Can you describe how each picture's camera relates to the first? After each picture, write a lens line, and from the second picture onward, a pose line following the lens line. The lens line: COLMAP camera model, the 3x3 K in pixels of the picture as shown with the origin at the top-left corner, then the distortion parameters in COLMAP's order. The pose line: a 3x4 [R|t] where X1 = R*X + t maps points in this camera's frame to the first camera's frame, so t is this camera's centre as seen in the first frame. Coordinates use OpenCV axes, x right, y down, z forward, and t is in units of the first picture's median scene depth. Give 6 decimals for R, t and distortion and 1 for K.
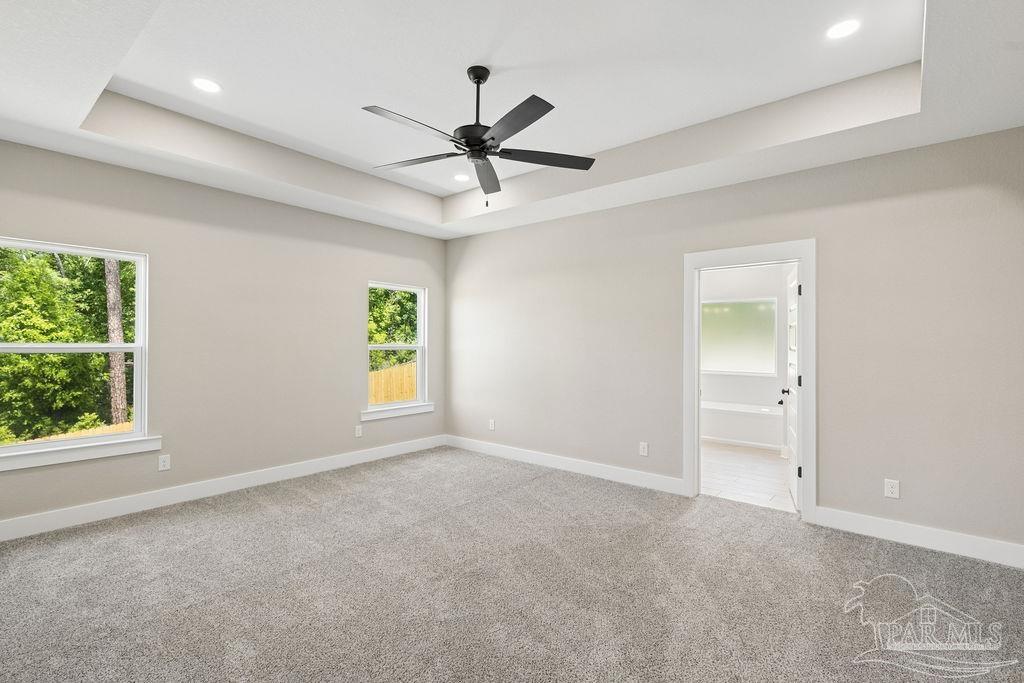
lens RADIAL K [[469.6, 0, 511.6], [0, 469.6, 346.7], [0, 0, 1]] dist [0.016974, -0.000005]
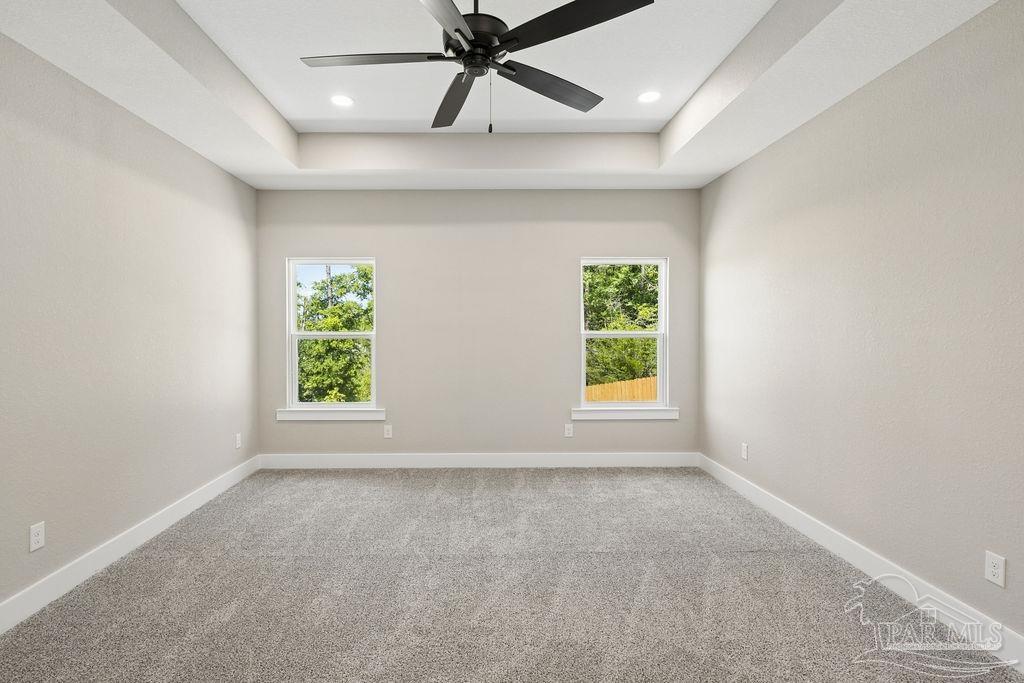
lens RADIAL K [[492.9, 0, 512.0], [0, 492.9, 337.3], [0, 0, 1]] dist [0.018943, 0.000331]
pose [[0.646901, 0.000281, -0.762574, 0.306103], [0.000559, 0.999999, 0.000842, 0.005005], [0.762574, -0.000971, 0.646900, 0.323290]]
